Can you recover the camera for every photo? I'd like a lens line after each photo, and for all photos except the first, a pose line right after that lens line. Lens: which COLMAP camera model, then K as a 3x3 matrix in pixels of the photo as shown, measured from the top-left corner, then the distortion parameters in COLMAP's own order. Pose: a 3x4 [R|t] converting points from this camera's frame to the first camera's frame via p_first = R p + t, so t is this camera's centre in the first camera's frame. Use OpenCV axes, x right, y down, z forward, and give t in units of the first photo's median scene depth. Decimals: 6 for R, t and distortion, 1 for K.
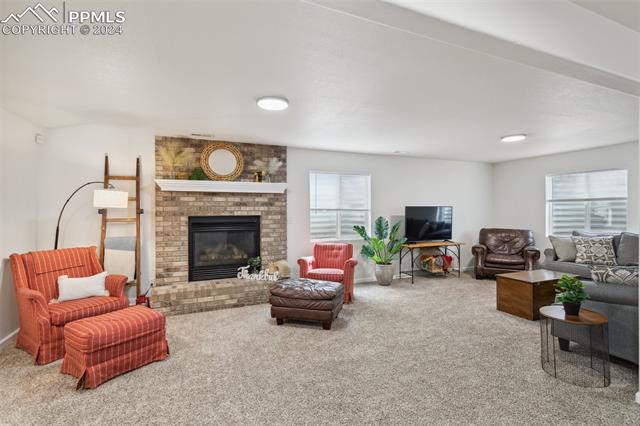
lens RADIAL K [[305.7, 0, 321.9], [0, 305.7, 216.0], [0, 0, 1]] dist [-0.002506, 0.001797]
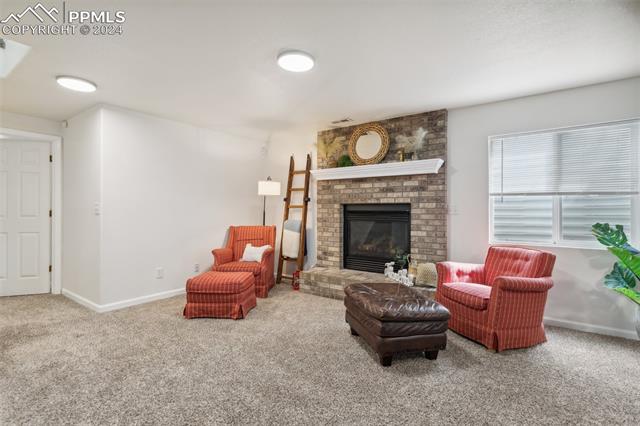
lens RADIAL K [[305.7, 0, 323.1], [0, 305.7, 212.7], [0, 0, 1]] dist [-0.002506, 0.001797]
pose [[0.517090, 0.010796, -0.855863, 0.371523], [-0.024568, 0.999696, -0.002234, 0.030965], [0.855578, 0.022182, 0.517198, 0.382118]]
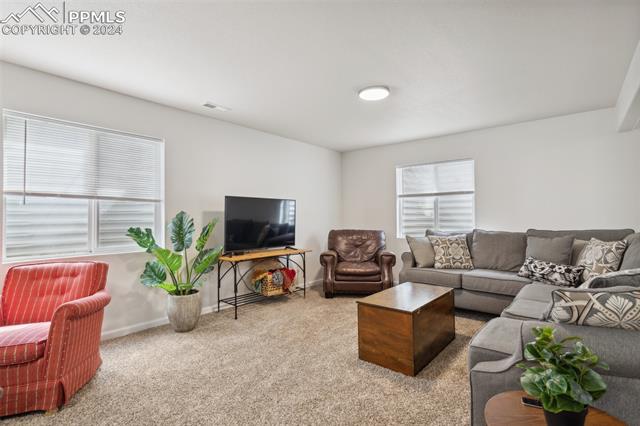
lens RADIAL K [[305.7, 0, 323.7], [0, 305.7, 209.9], [0, 0, 1]] dist [-0.002506, 0.001797]
pose [[0.889556, 0.013033, 0.456640, 0.195735], [0.008467, 0.998951, -0.045004, 0.031996], [-0.456748, 0.043900, 0.888512, 0.409036]]
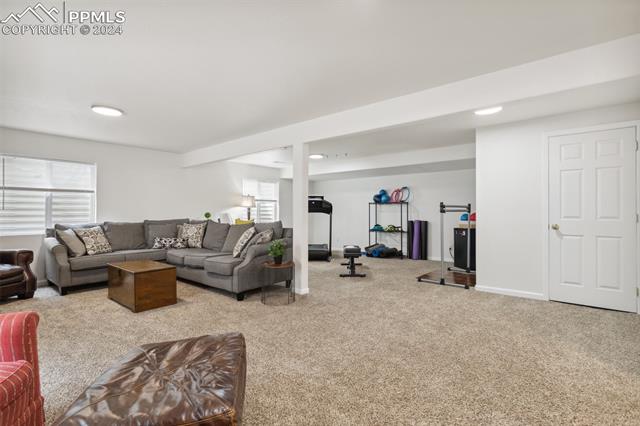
lens RADIAL K [[305.7, 0, 321.7], [0, 305.7, 215.3], [0, 0, 1]] dist [-0.002506, 0.001797]
pose [[-0.449545, 0.000233, 0.893258, -0.352772], [0.022633, 0.999682, 0.011129, 0.033750], [-0.892971, 0.025220, -0.449407, 0.782784]]
